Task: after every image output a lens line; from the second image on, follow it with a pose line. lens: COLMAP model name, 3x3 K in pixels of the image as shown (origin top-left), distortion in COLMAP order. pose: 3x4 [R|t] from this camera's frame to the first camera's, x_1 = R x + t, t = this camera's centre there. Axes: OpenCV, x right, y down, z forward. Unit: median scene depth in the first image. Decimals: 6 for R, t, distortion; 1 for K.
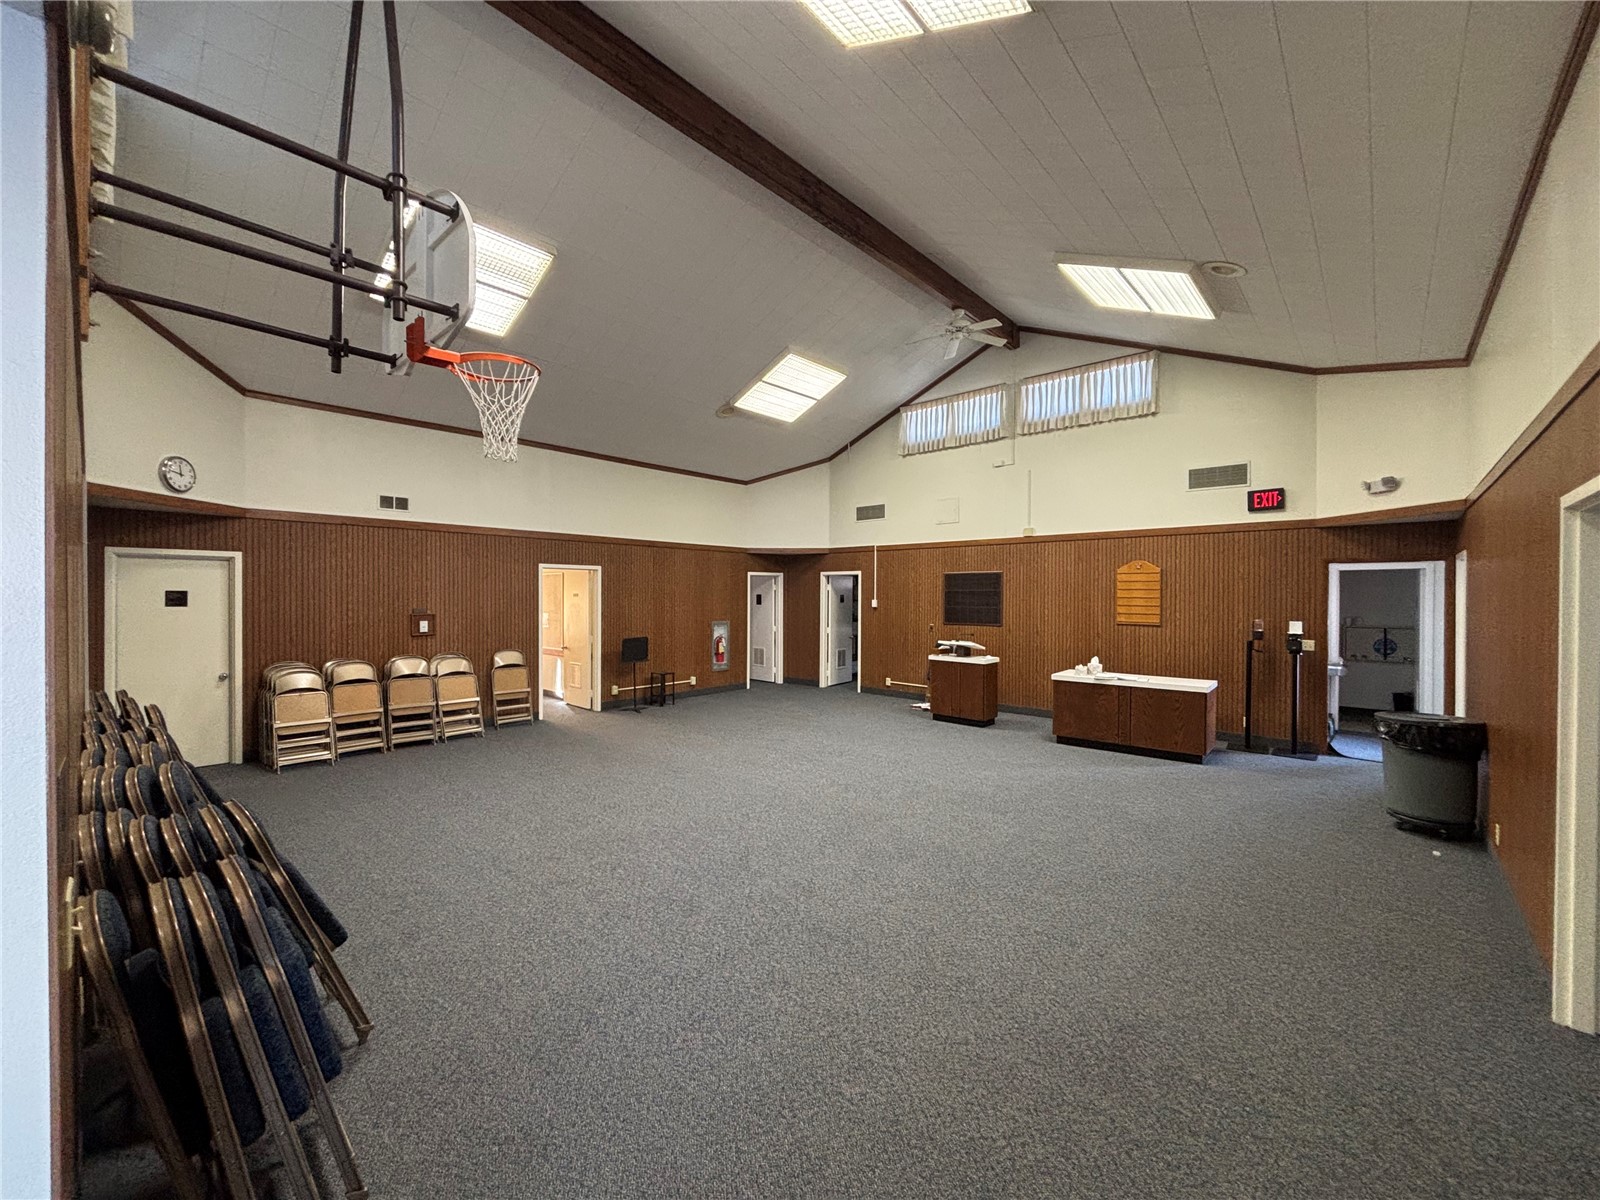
lens RADIAL K [[641.0, 0, 801.5], [0, 641.0, 596.7], [0, 0, 1]] dist [-0.000422, -0.000024]
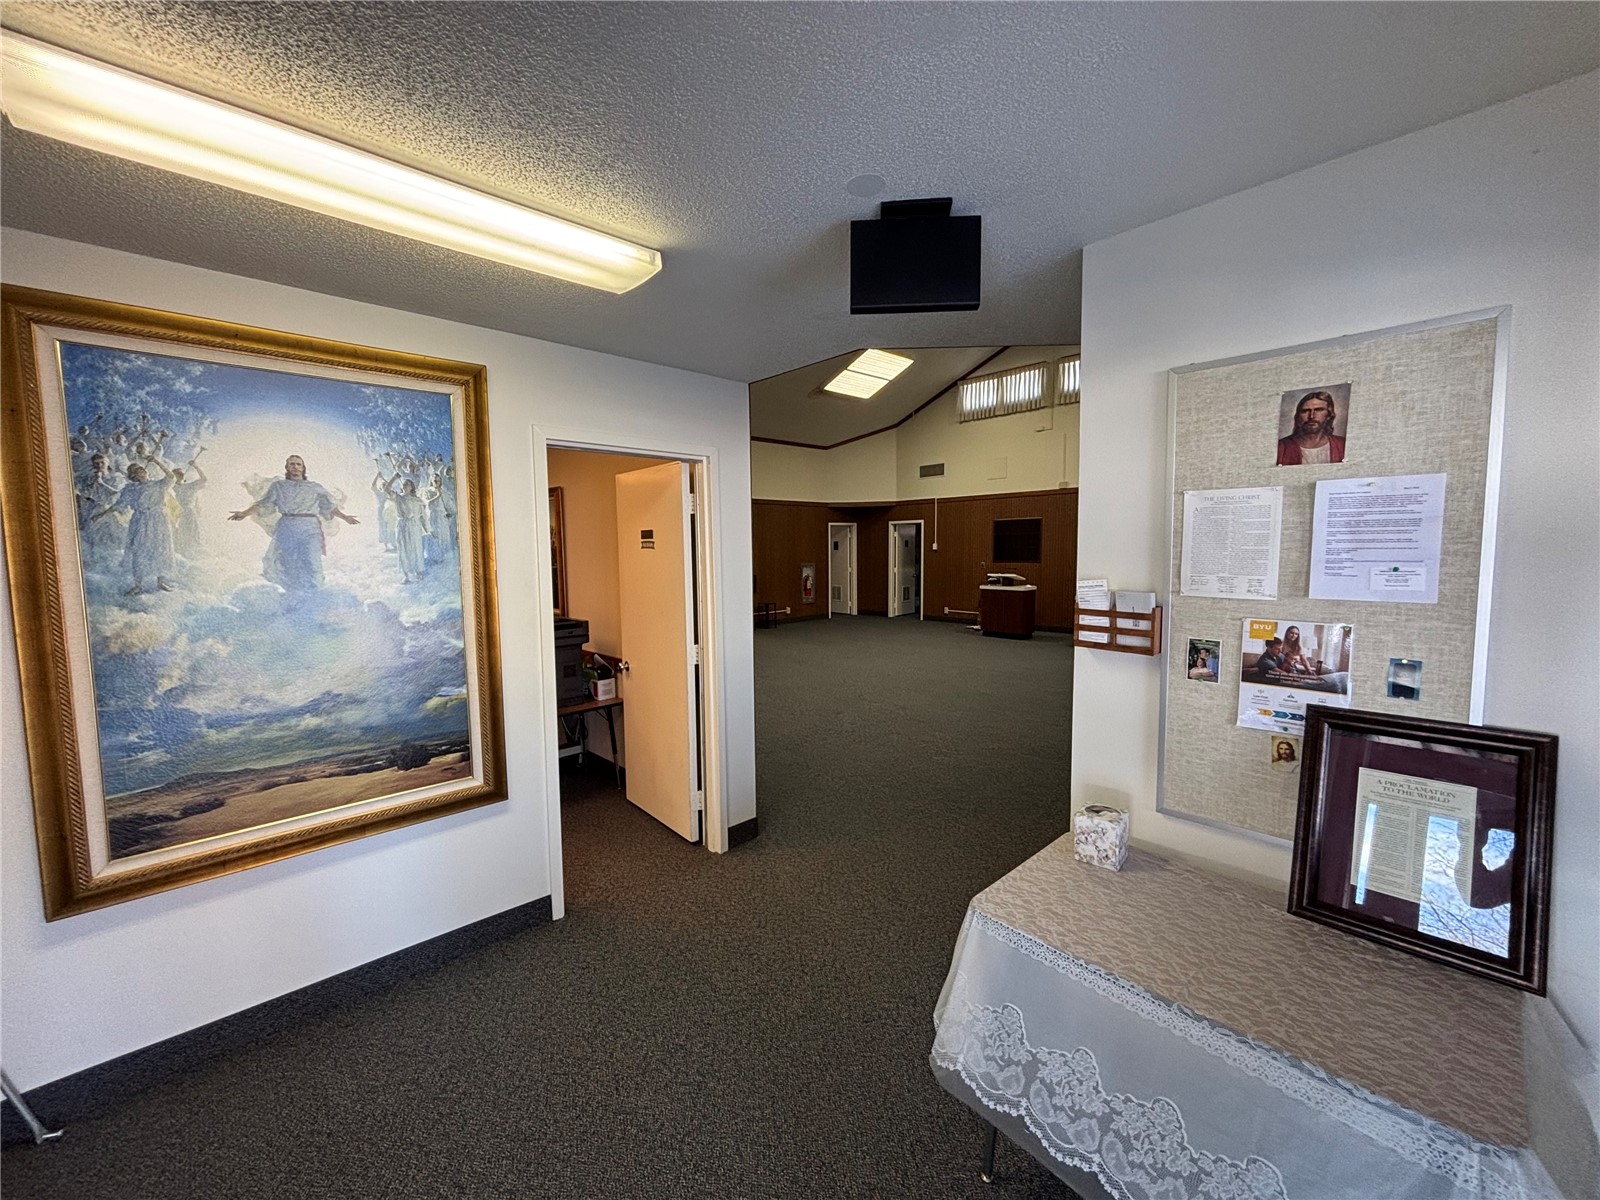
lens RADIAL K [[641.0, 0, 796.3], [0, 641.0, 604.9], [0, 0, 1]] dist [-0.000422, -0.000024]
pose [[0.996050, -0.008449, -0.088387, -0.040732], [0.016015, 0.996231, 0.085251, 0.012617], [0.087334, -0.086330, 0.992431, -0.232274]]
